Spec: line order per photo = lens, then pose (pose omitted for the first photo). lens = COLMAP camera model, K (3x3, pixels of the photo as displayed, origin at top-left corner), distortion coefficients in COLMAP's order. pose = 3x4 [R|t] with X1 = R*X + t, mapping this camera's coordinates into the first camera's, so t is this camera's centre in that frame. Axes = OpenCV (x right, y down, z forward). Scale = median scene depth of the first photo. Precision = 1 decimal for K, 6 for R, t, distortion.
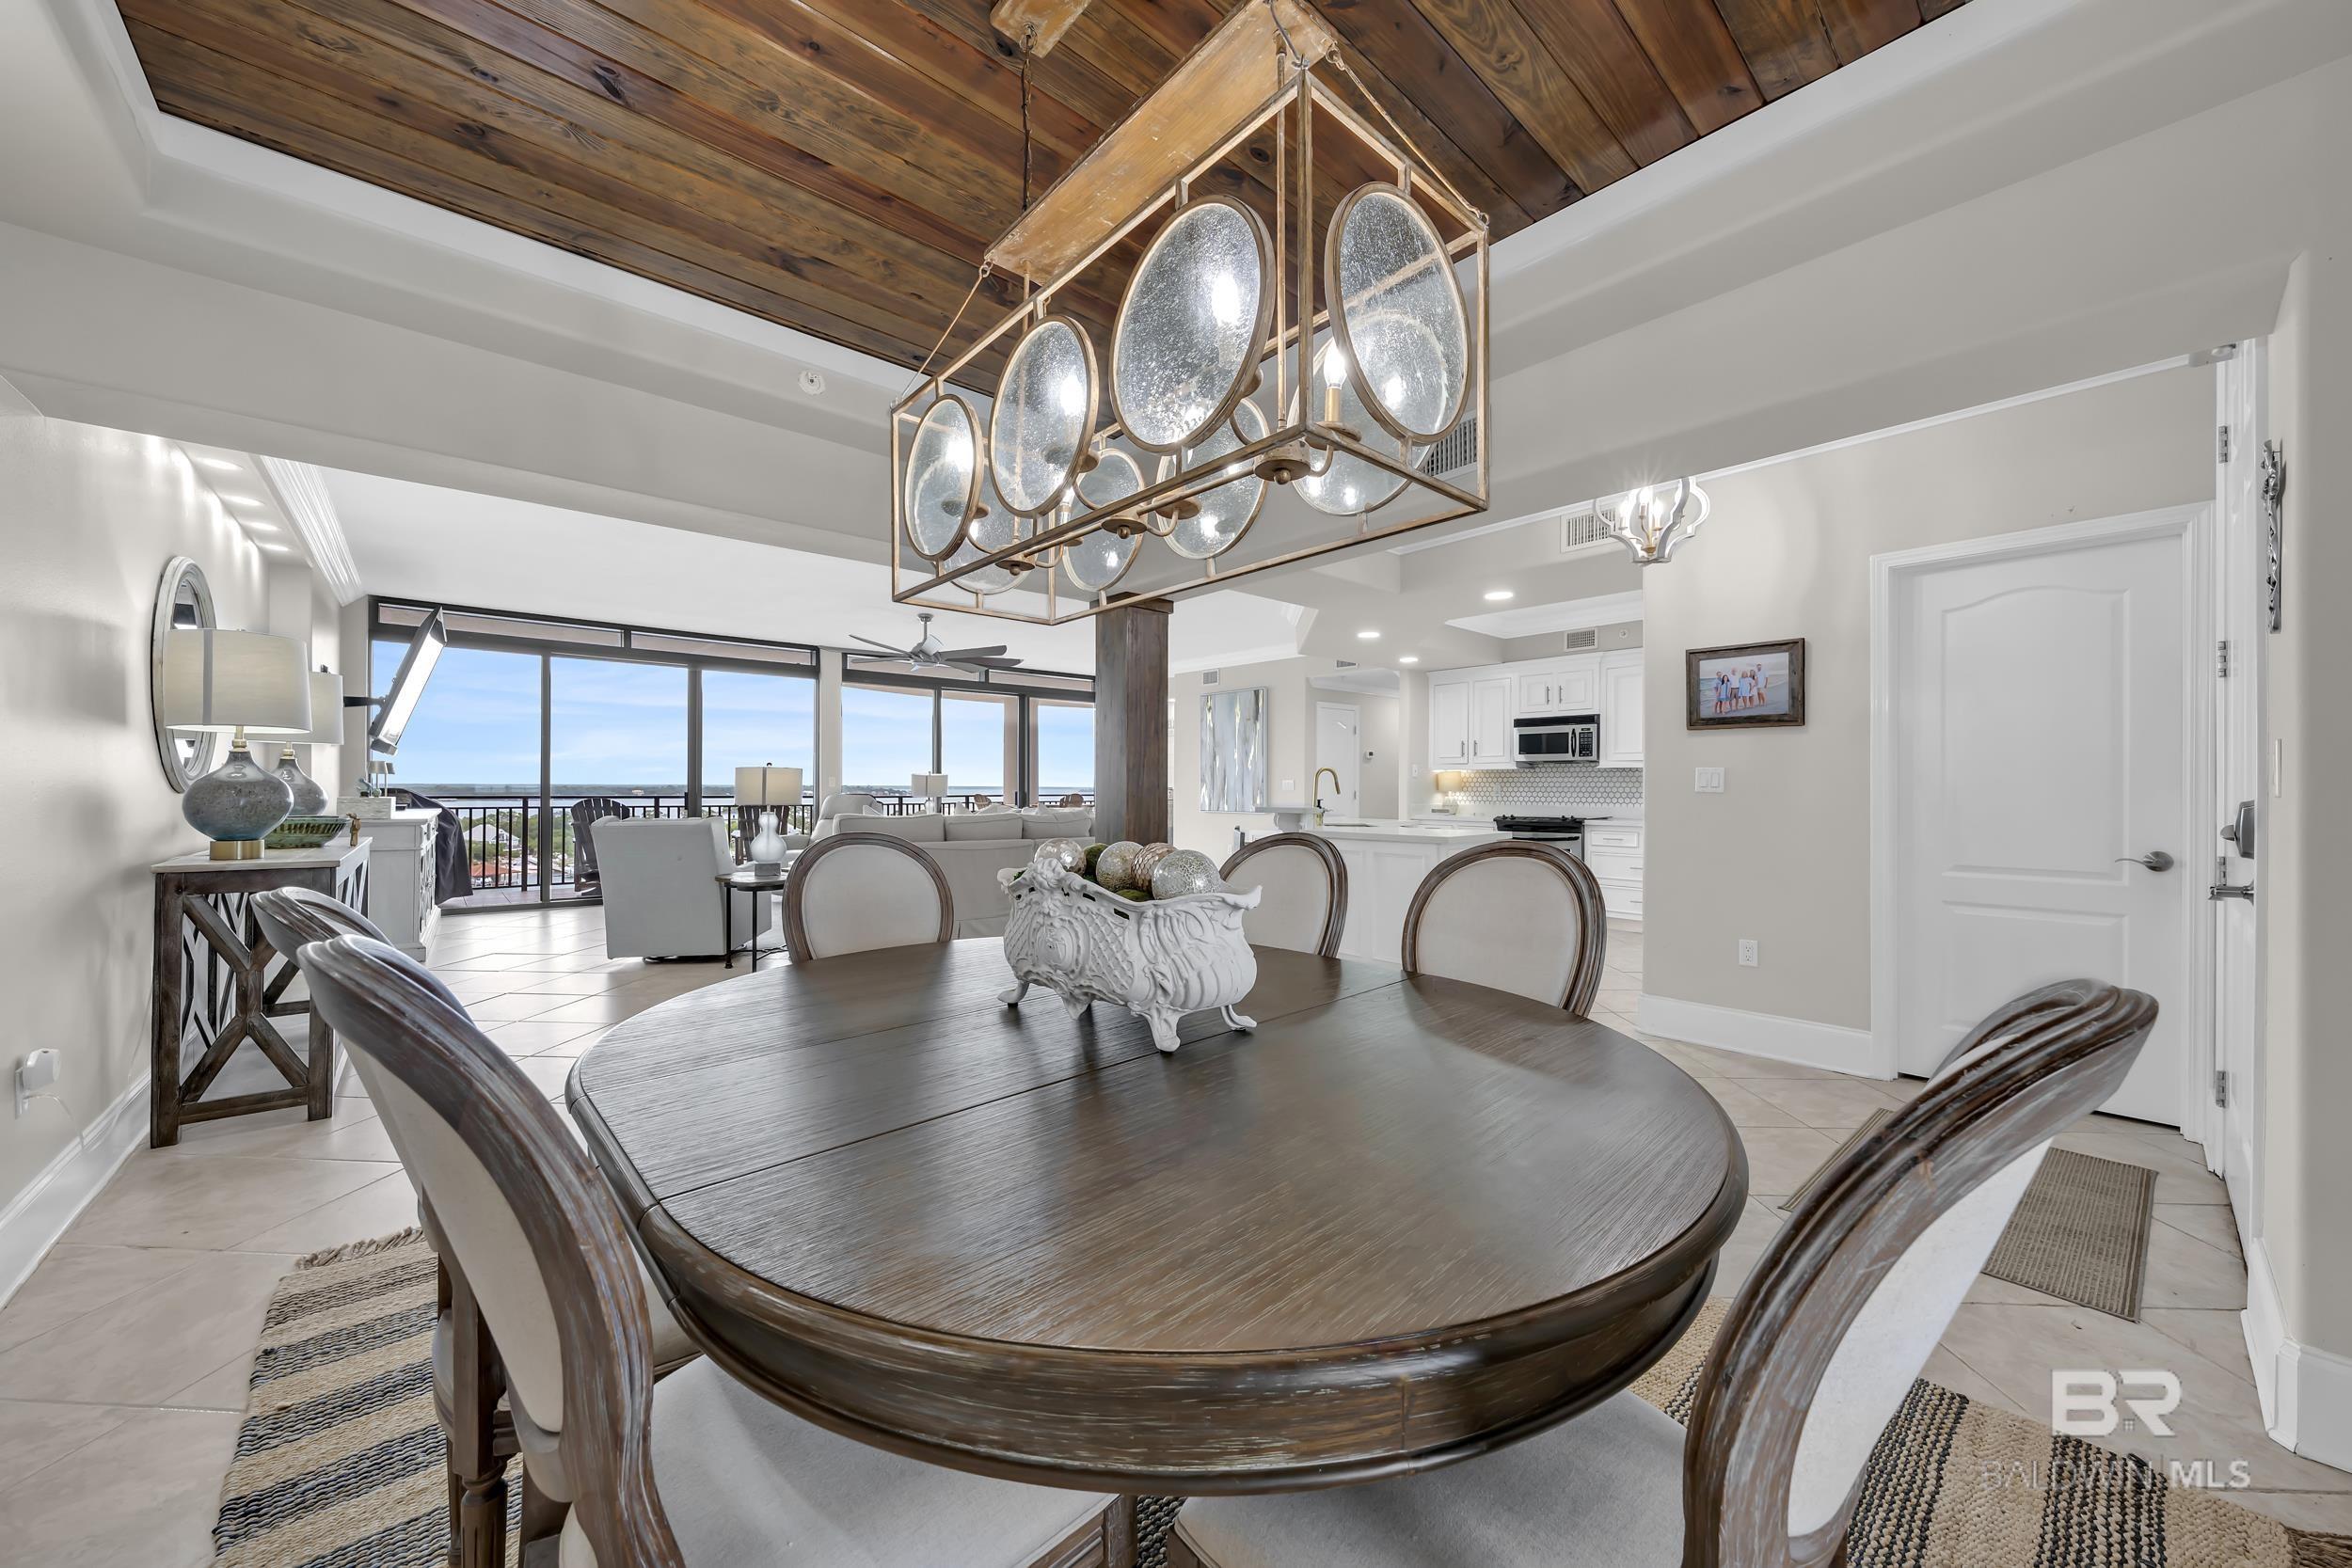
lens RADIAL K [[850.6, 0, 1184.0], [0, 850.6, 785.7], [0, 0, 1]] dist [-0.002906, -0.000114]
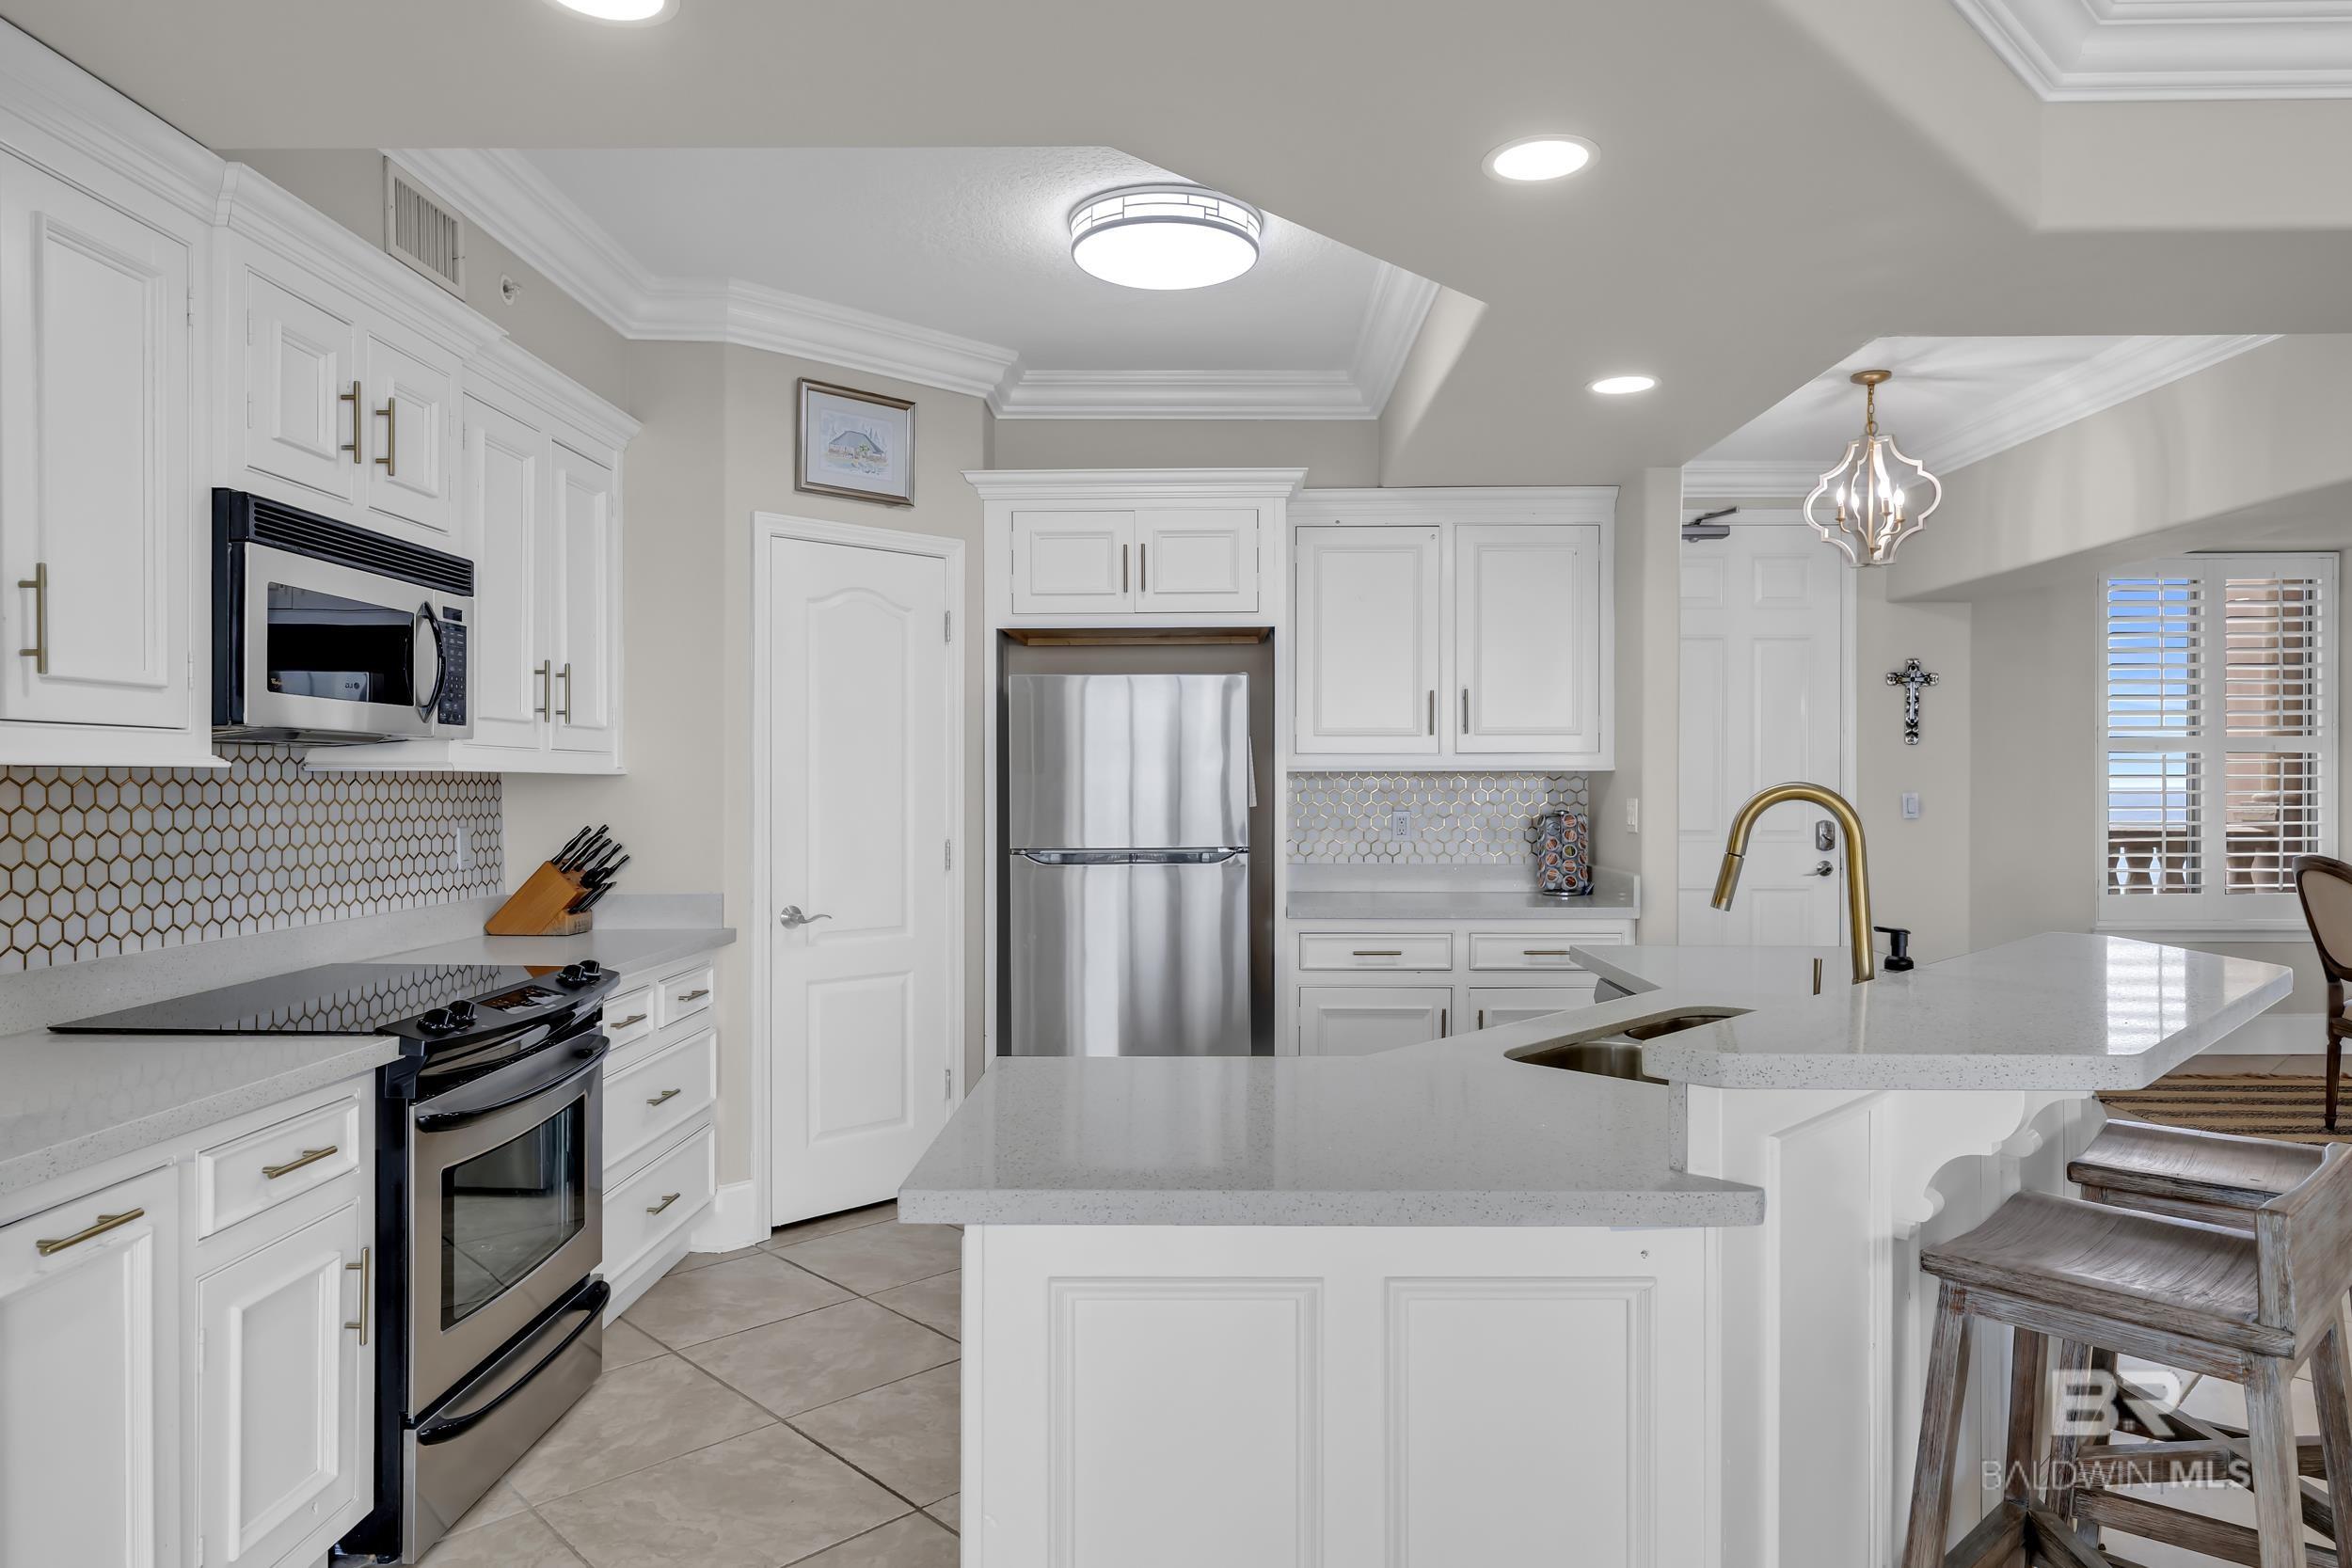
lens RADIAL K [[1437.2, 0, 1185.2], [0, 1437.2, 783.1], [0, 0, 1]] dist [-0.000420, -0.000578]
pose [[-0.740495, -0.004687, 0.672045, 0.031278], [-0.003915, 0.999989, 0.002660, -0.017325], [-0.672050, -0.000661, -0.740505, 1.064682]]
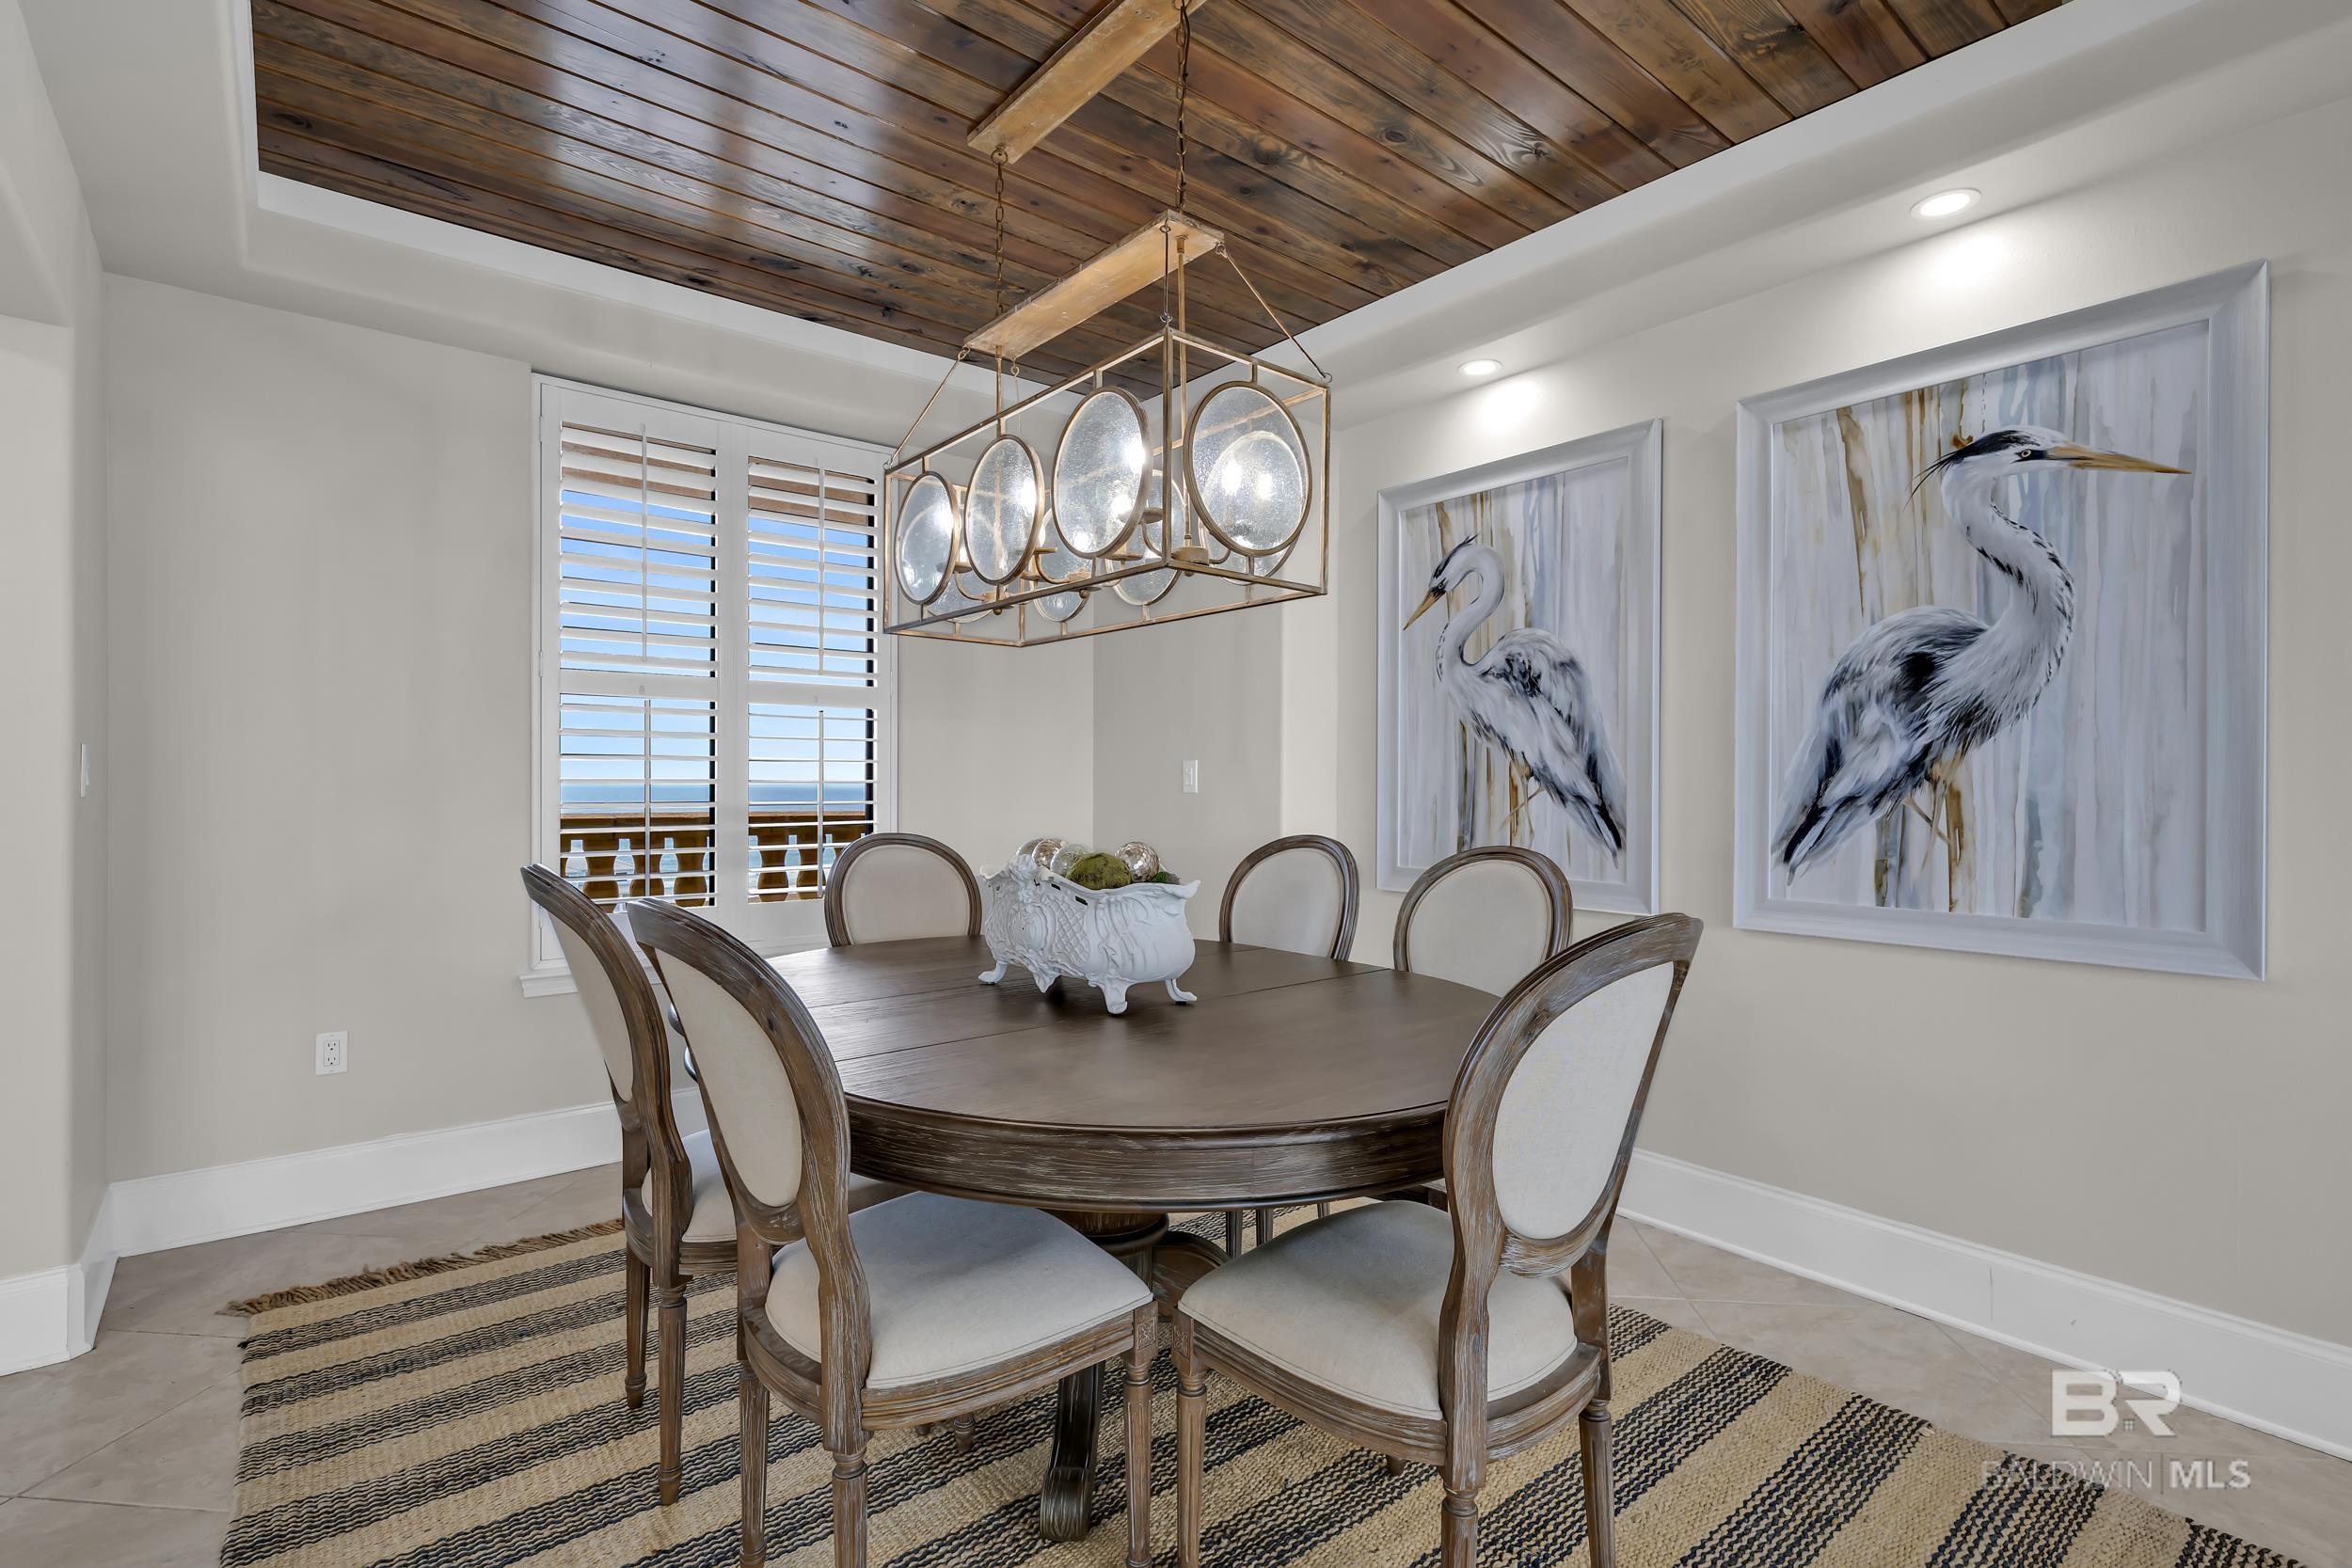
lens RADIAL K [[1088.1, 0, 1186.7], [0, 1088.1, 787.5], [0, 0, 1]] dist [-0.000545, -0.000678]
pose [[-0.999373, -0.008582, 0.034339, -0.051605], [-0.008507, 0.999961, 0.002327, -0.002561], [-0.034357, 0.002033, -0.999408, 0.450967]]
